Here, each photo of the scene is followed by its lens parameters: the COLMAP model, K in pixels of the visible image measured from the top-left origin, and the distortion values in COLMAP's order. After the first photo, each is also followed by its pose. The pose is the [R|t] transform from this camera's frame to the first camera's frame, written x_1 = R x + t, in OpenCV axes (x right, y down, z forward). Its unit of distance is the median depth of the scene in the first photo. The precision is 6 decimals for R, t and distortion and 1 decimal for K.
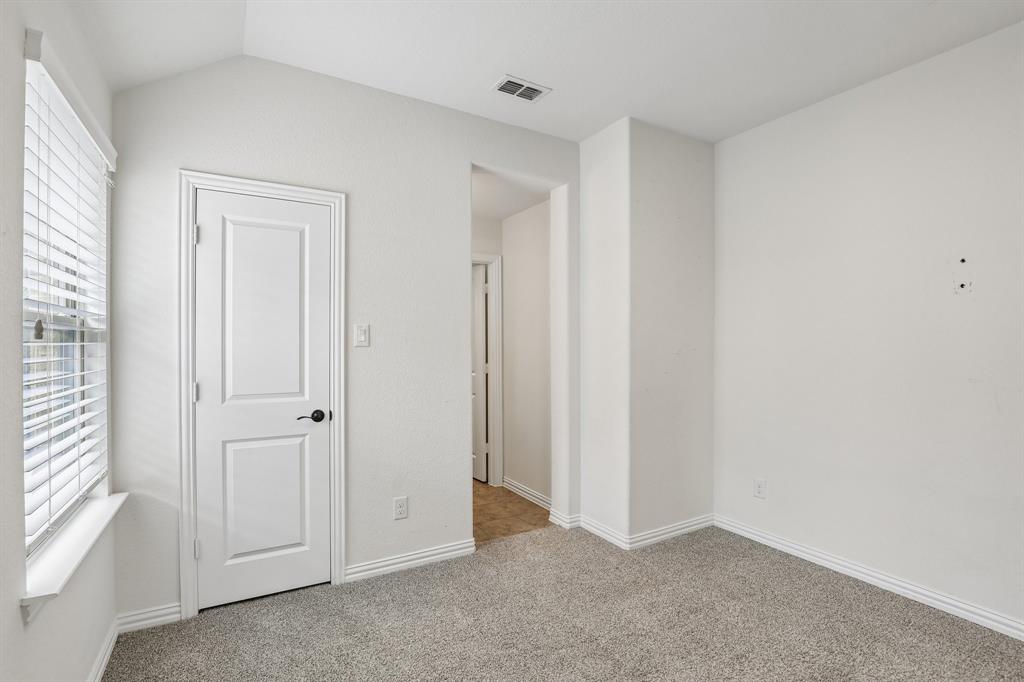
lens RADIAL K [[505.5, 0, 513.3], [0, 505.5, 335.0], [0, 0, 1]] dist [-0.033829, 0.008594]
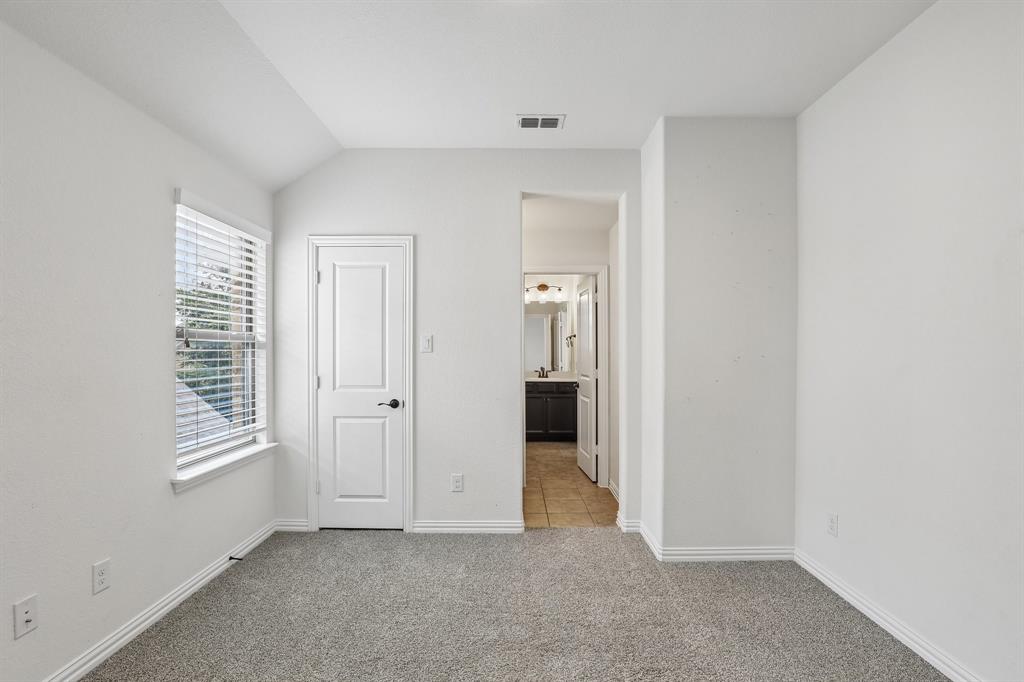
lens RADIAL K [[514.5, 0, 512.0], [0, 514.5, 341.0], [0, 0, 1]] dist [-0.029787, 0.000115]
pose [[0.846079, -0.010126, -0.532962, 0.614271], [0.009211, 0.999948, -0.004376, 0.001916], [0.532978, -0.001206, 0.846128, 0.005106]]
